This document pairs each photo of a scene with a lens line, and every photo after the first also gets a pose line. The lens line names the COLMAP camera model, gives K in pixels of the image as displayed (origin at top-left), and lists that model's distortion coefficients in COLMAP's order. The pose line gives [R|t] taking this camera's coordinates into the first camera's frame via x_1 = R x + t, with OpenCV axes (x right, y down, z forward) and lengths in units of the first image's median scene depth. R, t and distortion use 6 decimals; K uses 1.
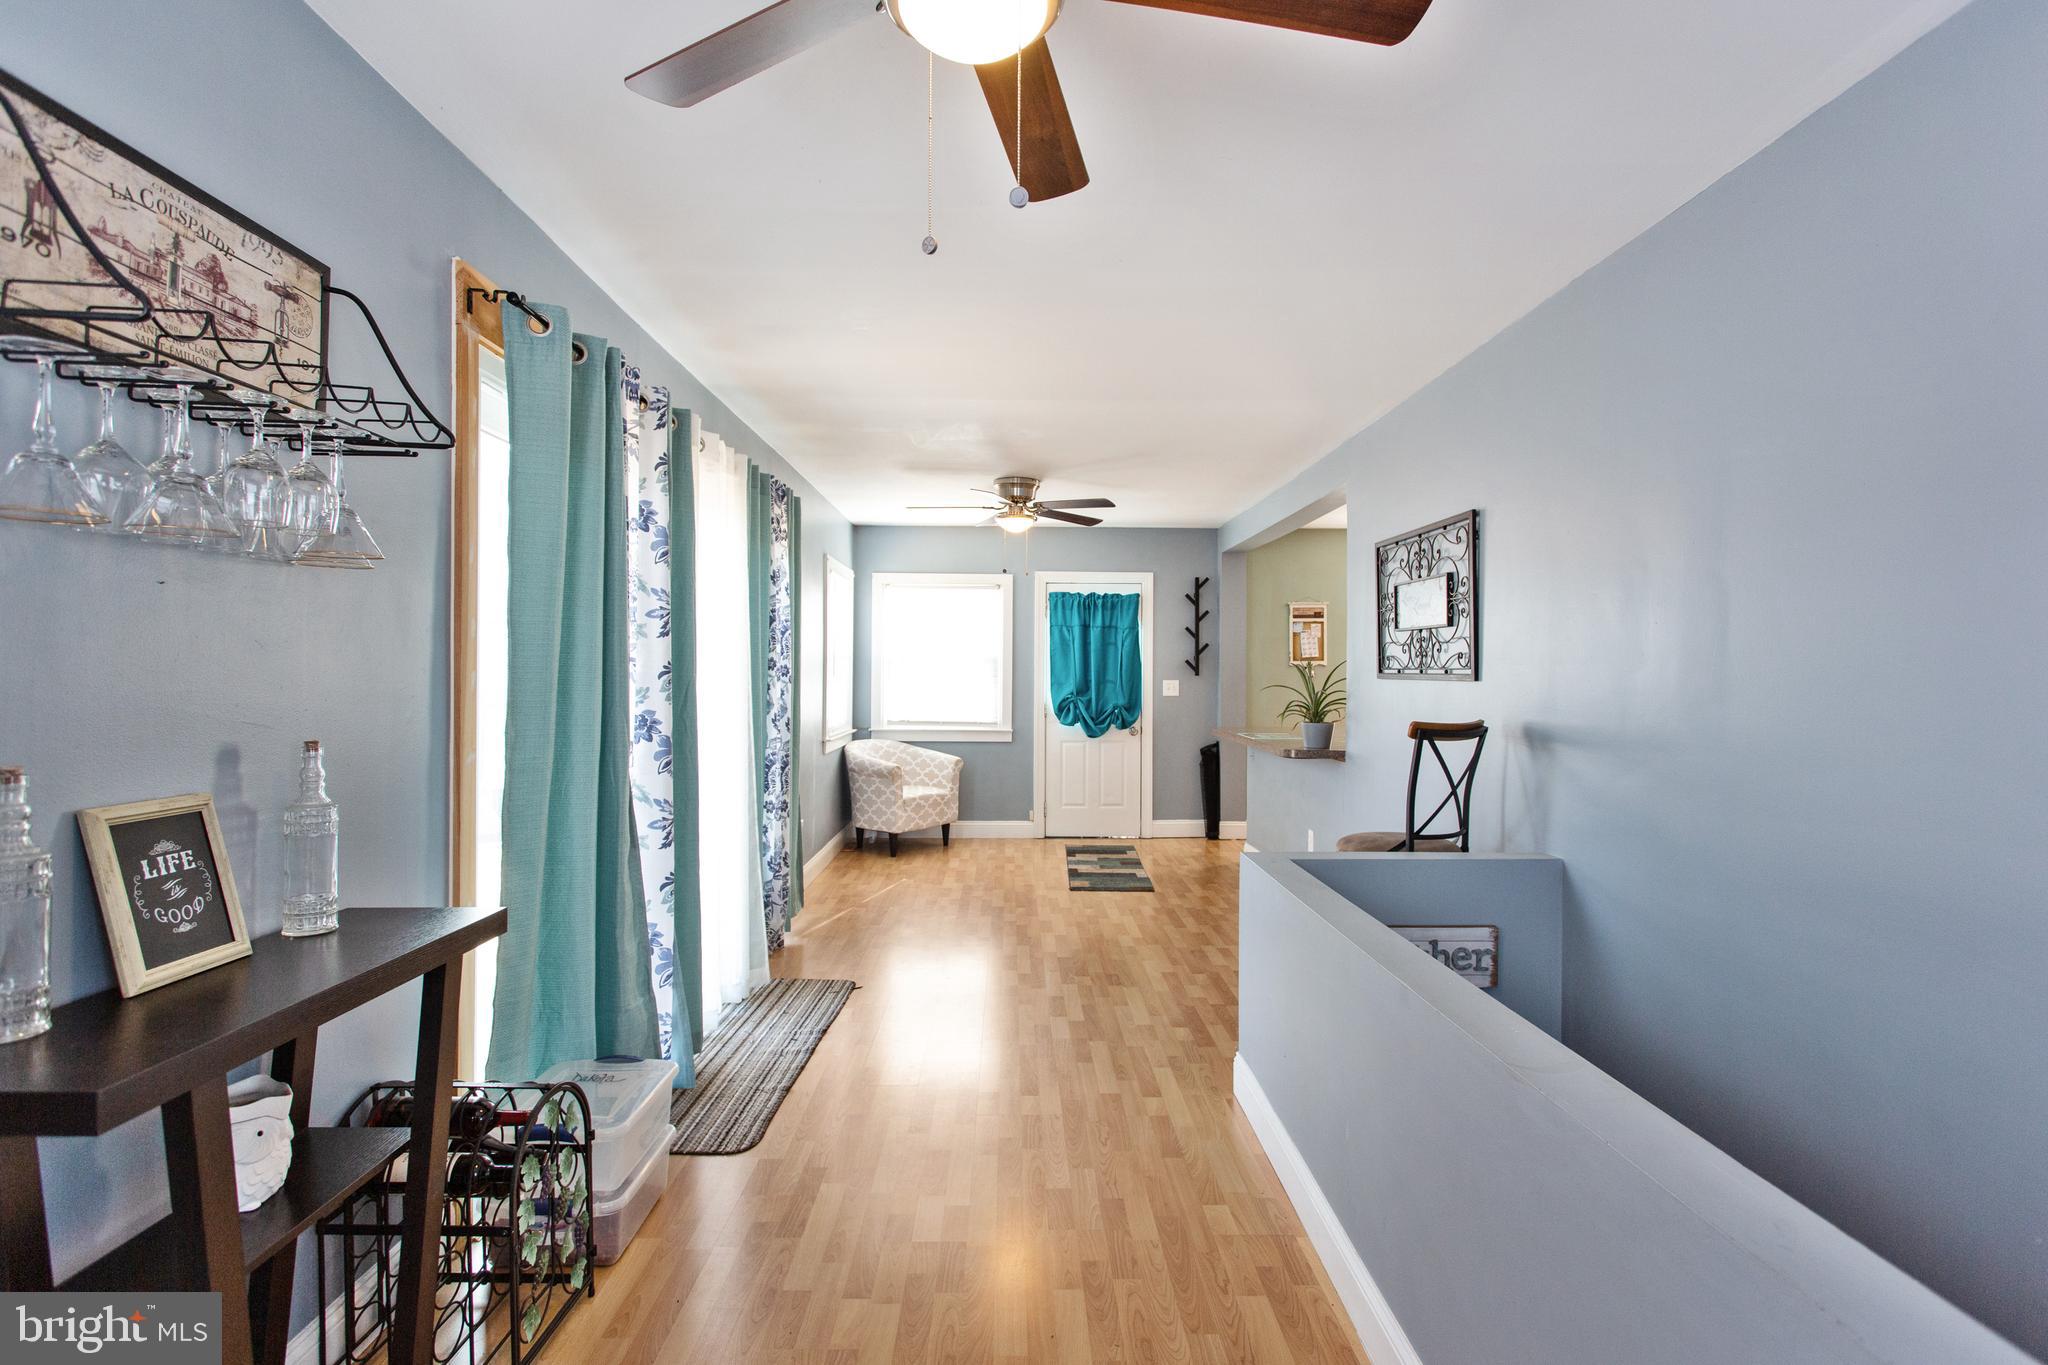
lens RADIAL K [[981.7, 0, 1017.8], [0, 981.7, 675.4], [0, 0, 1]] dist [0.004059, 0.001632]
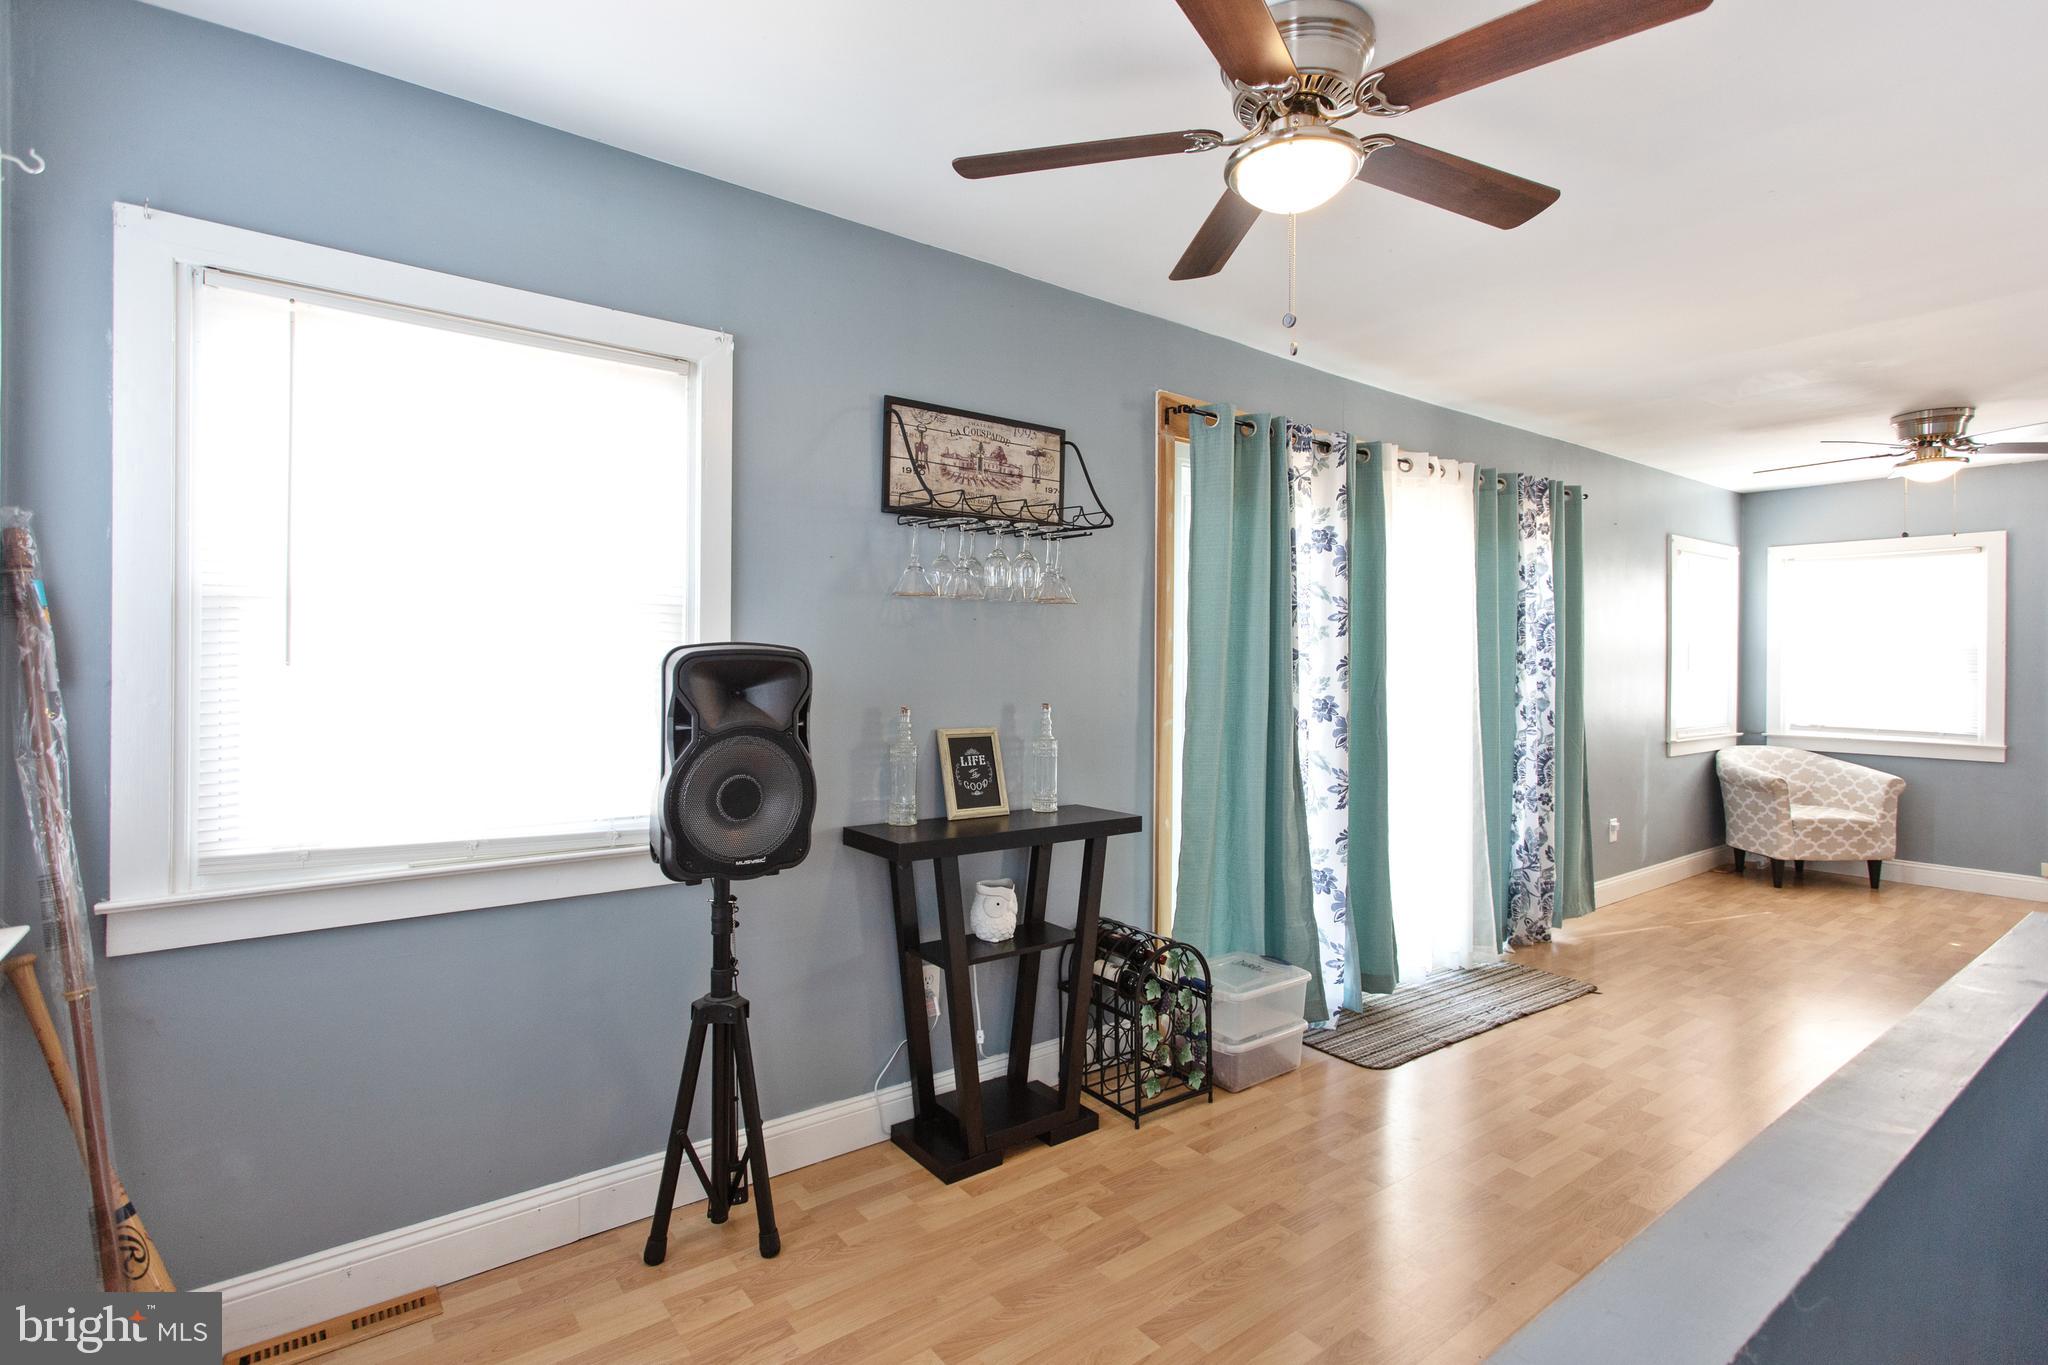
lens RADIAL K [[975.9, 0, 993.9], [0, 975.9, 660.6], [0, 0, 1]] dist [0.001742, 0.000128]
pose [[0.583498, -0.003557, -0.812107, 0.305874], [-0.003764, 0.999968, -0.007084, 0.001177], [0.812106, 0.007191, 0.583466, -0.047474]]
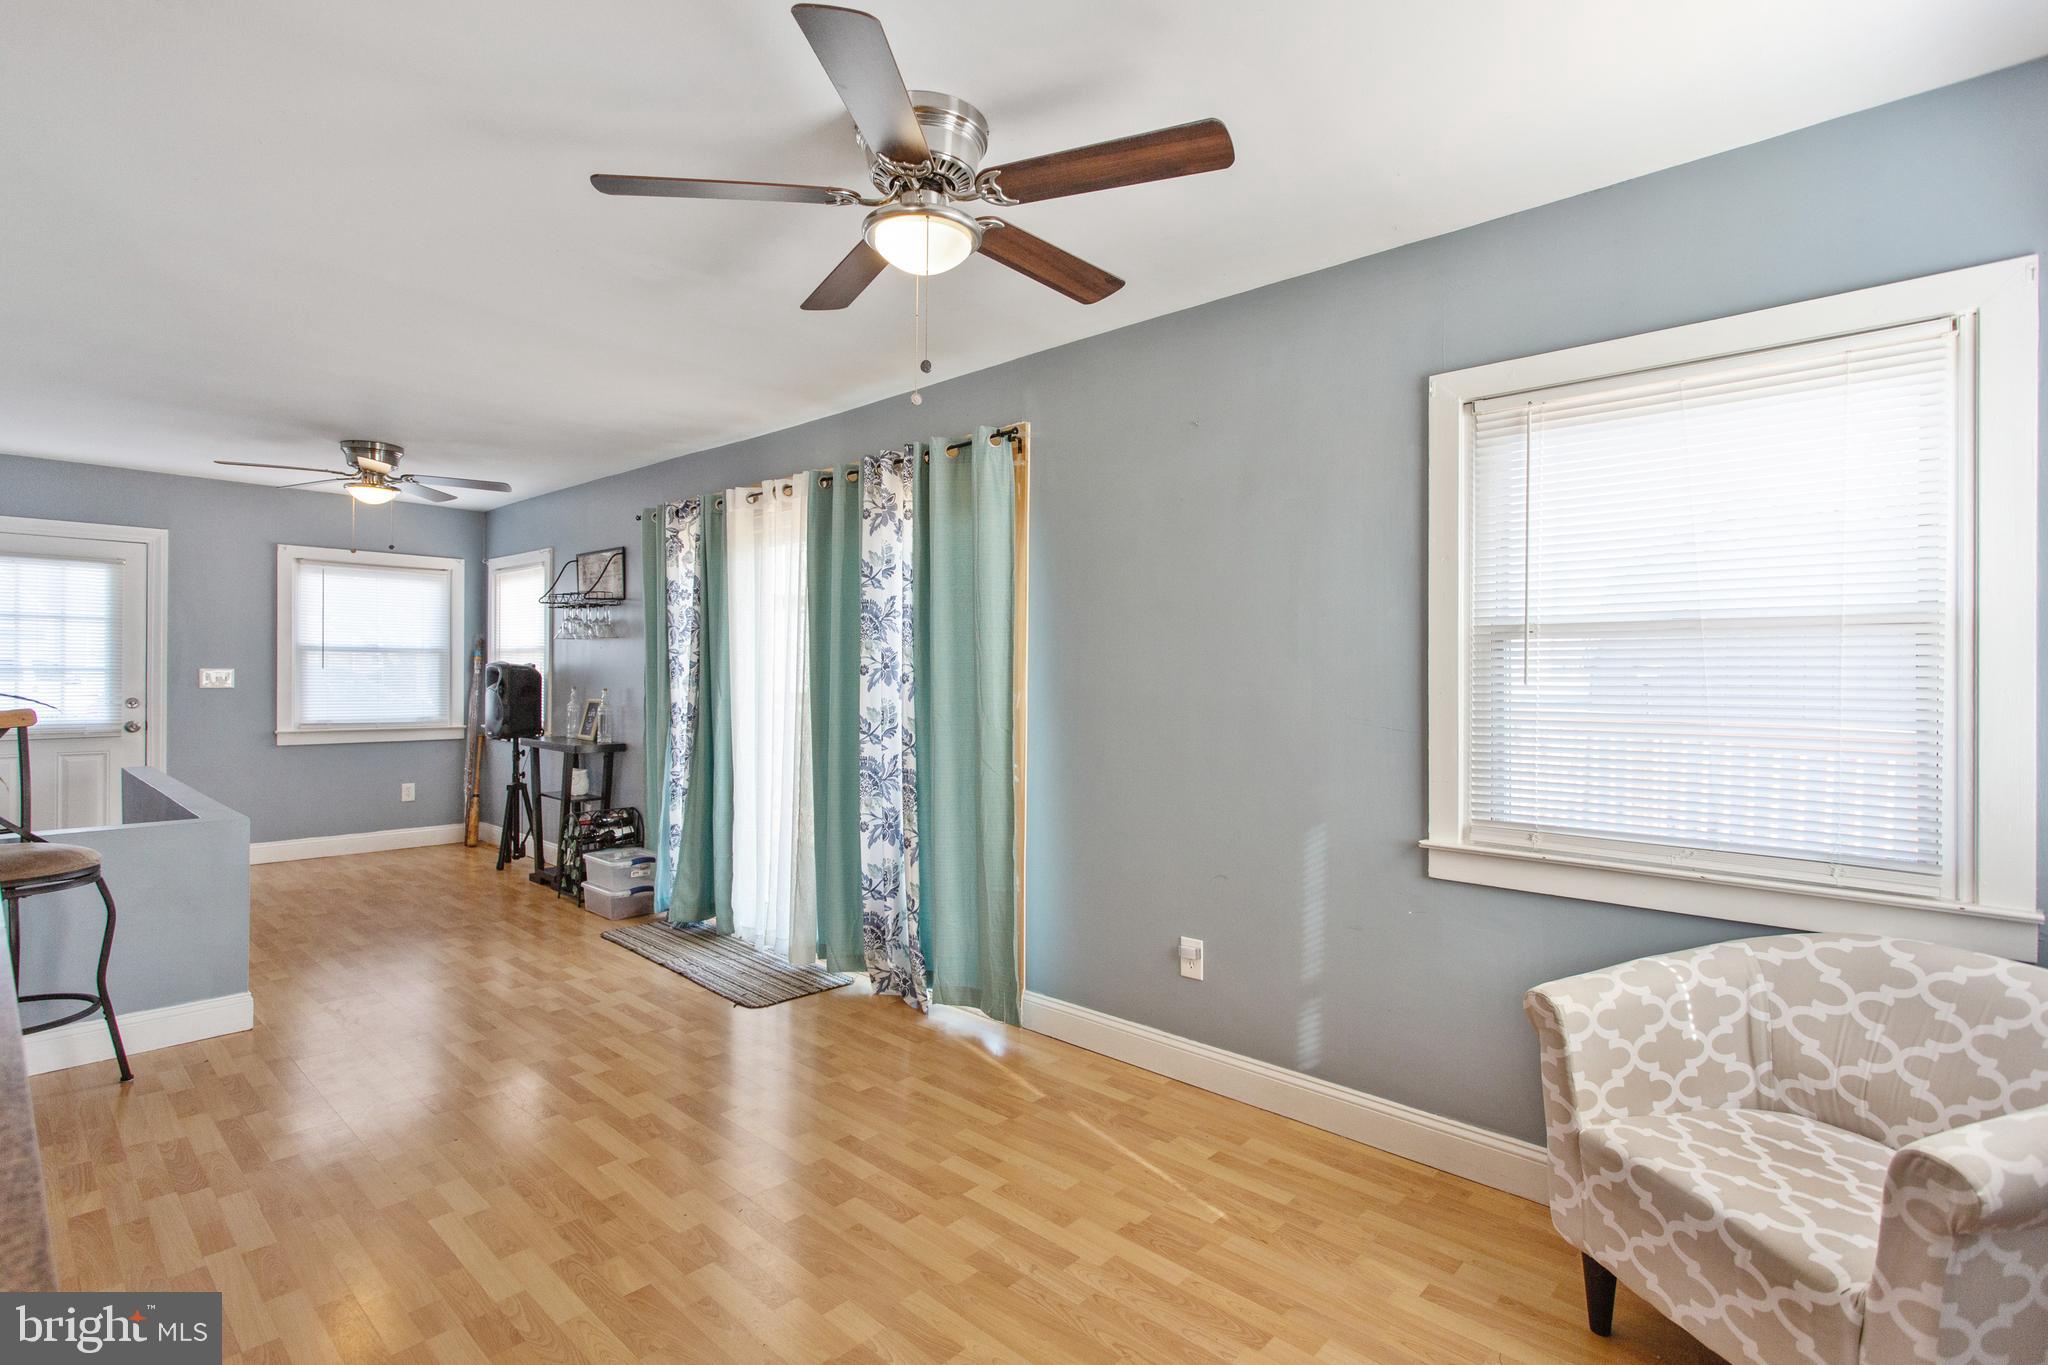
lens RADIAL K [[979.6, 0, 1033.5], [0, 979.6, 660.5], [0, 0, 1]] dist [0.003883, 0.000715]
pose [[-0.681488, -0.010733, -0.731751, 0.366592], [-0.006350, 0.999942, -0.008753, -0.000846], [0.731802, -0.001318, -0.681516, 2.068991]]
